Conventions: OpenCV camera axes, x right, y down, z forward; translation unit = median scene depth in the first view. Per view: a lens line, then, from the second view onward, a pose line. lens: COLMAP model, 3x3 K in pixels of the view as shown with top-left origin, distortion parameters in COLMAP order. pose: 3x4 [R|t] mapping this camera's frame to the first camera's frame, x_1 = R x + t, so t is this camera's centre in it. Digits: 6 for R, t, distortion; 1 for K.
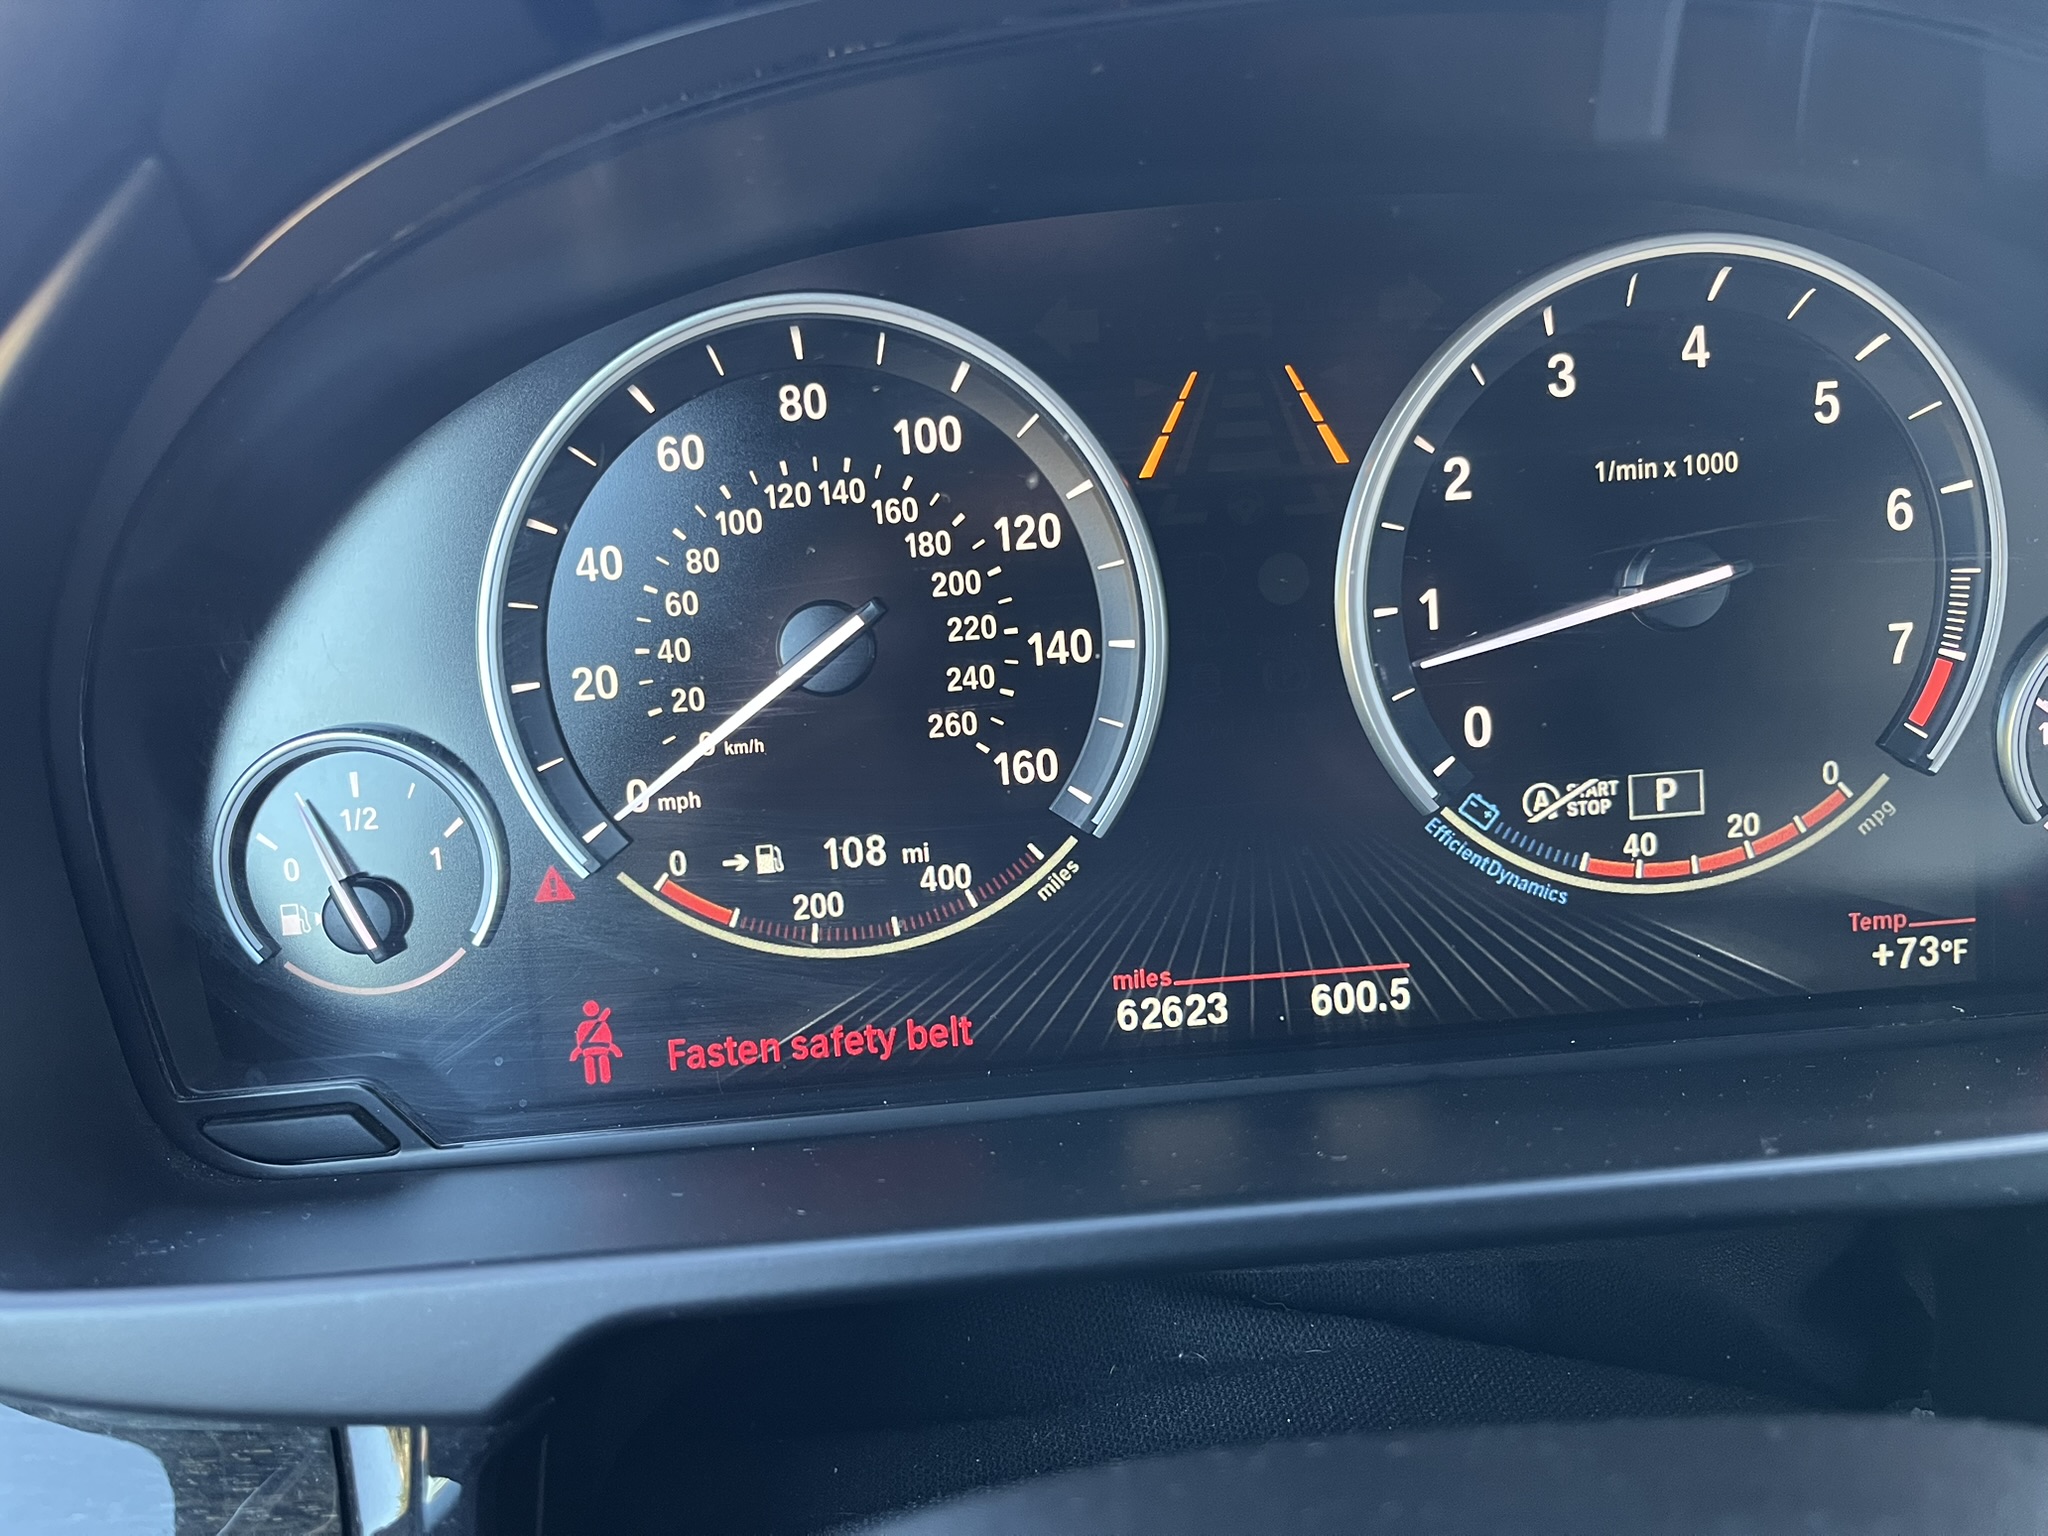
lens RADIAL K [[1559.2, 0, 1003.6], [0, 1559.2, 781.3], [0, 0, 1]] dist [0.049266, -0.073792]
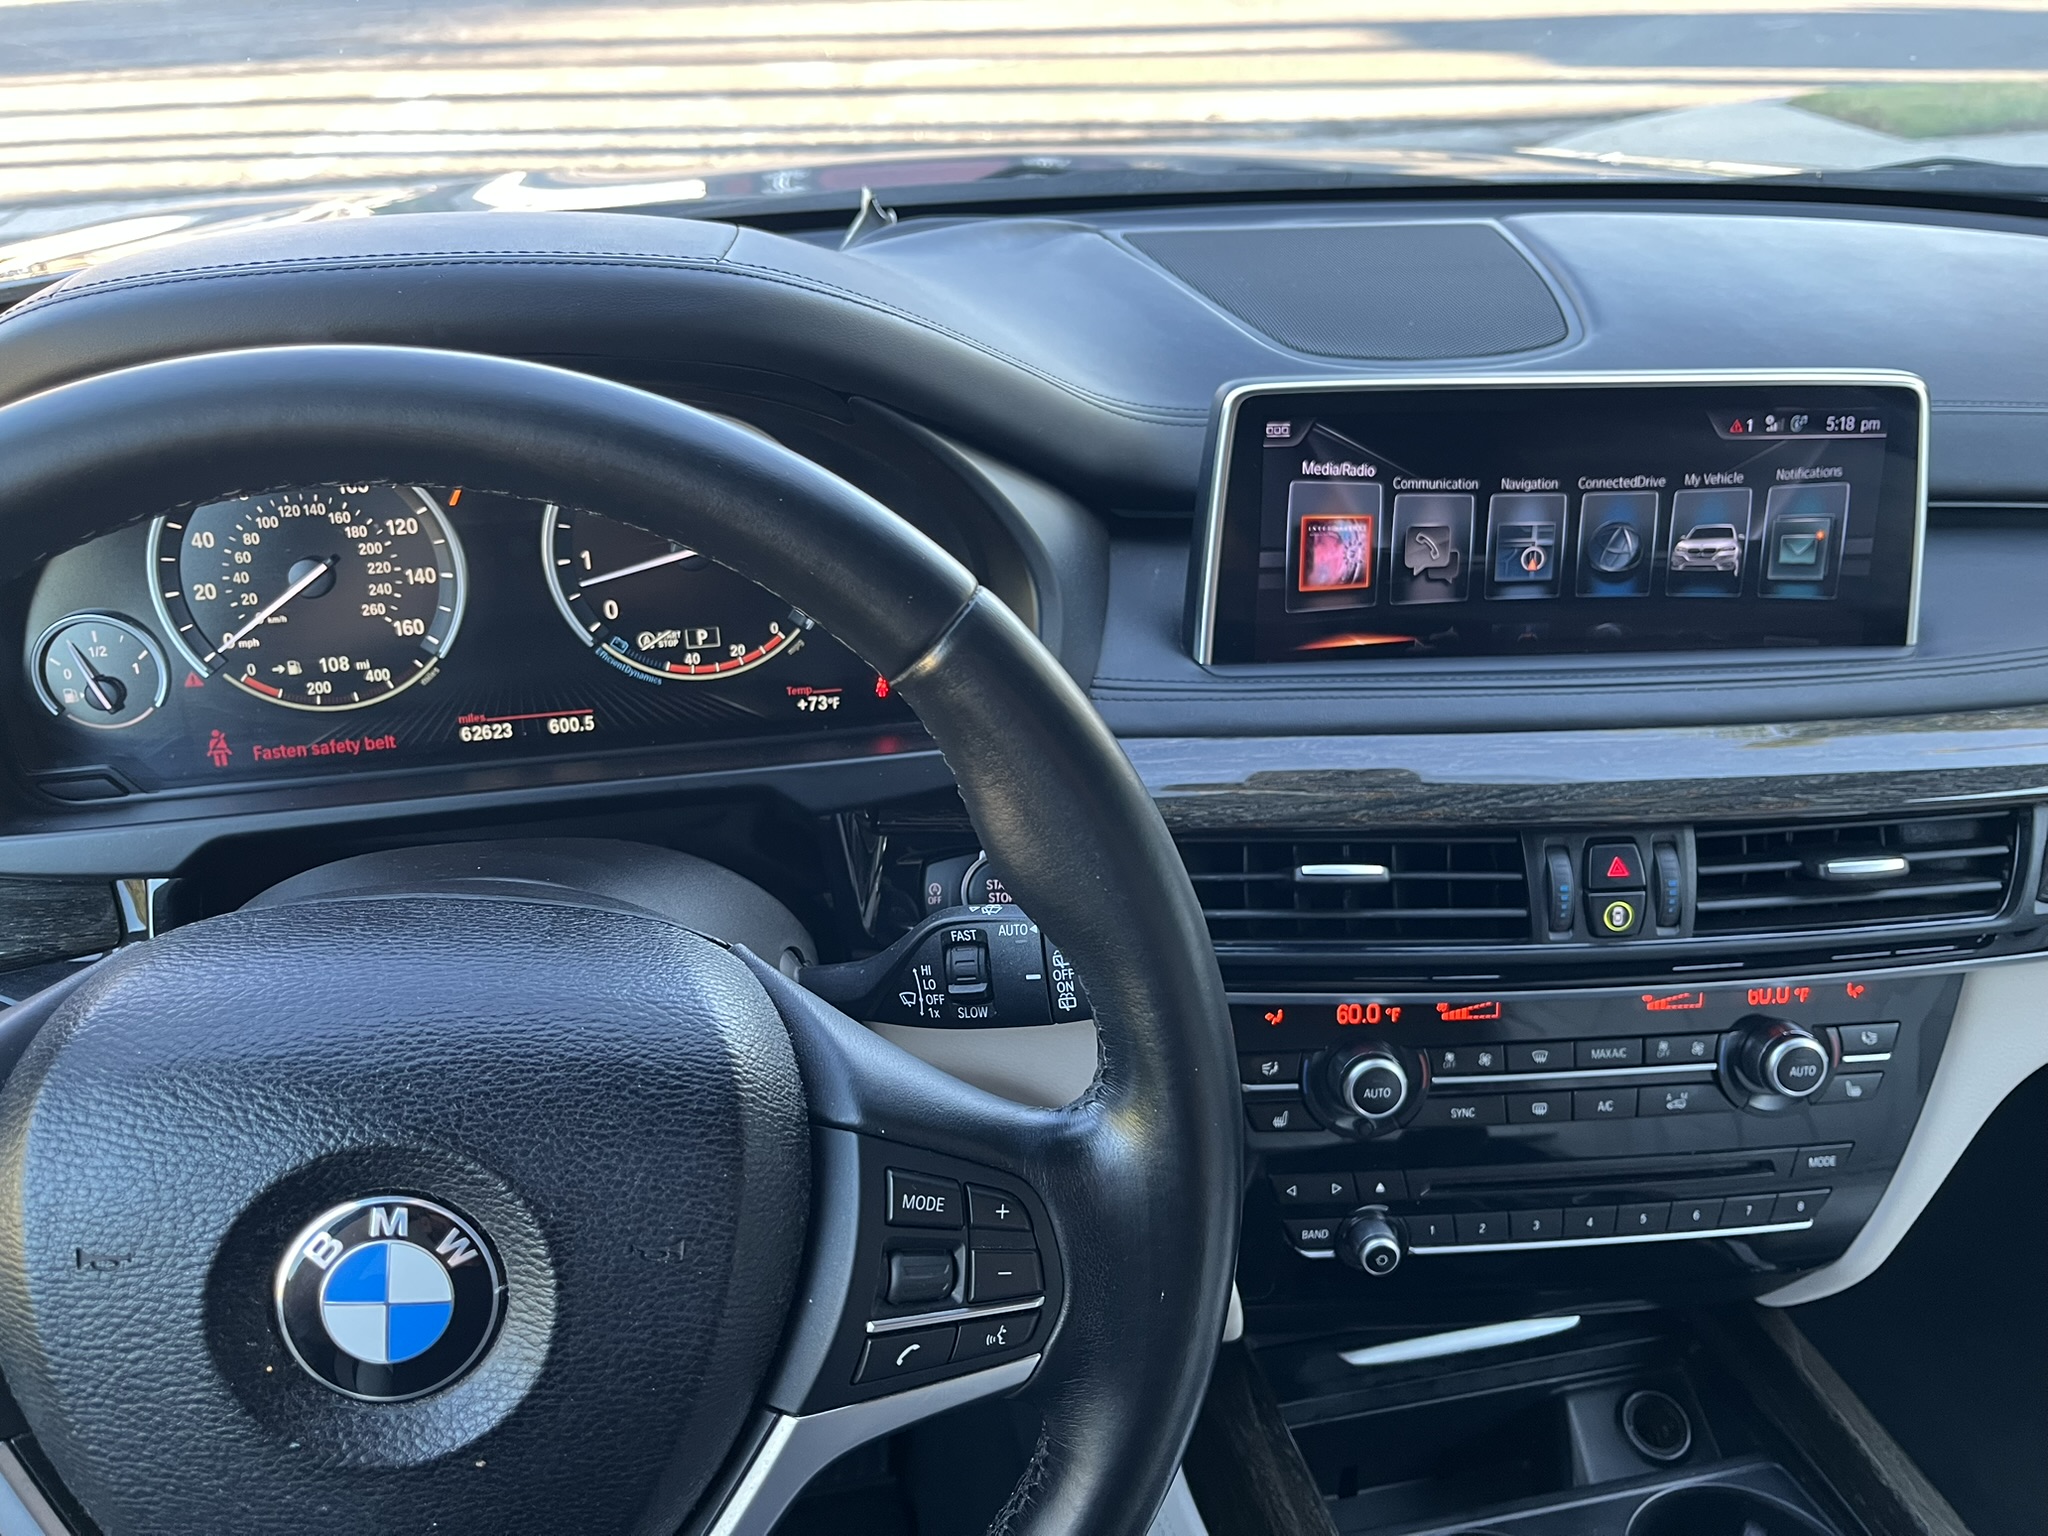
lens RADIAL K [[1559.2, 0, 1016.6], [0, 1559.2, 766.0], [0, 0, 1]] dist [0.049266, -0.073792]
pose [[0.986352, -0.017045, 0.163766, 0.519169], [-0.007769, 0.988702, 0.149693, -0.161671], [-0.164468, -0.148922, 0.975076, -1.446929]]
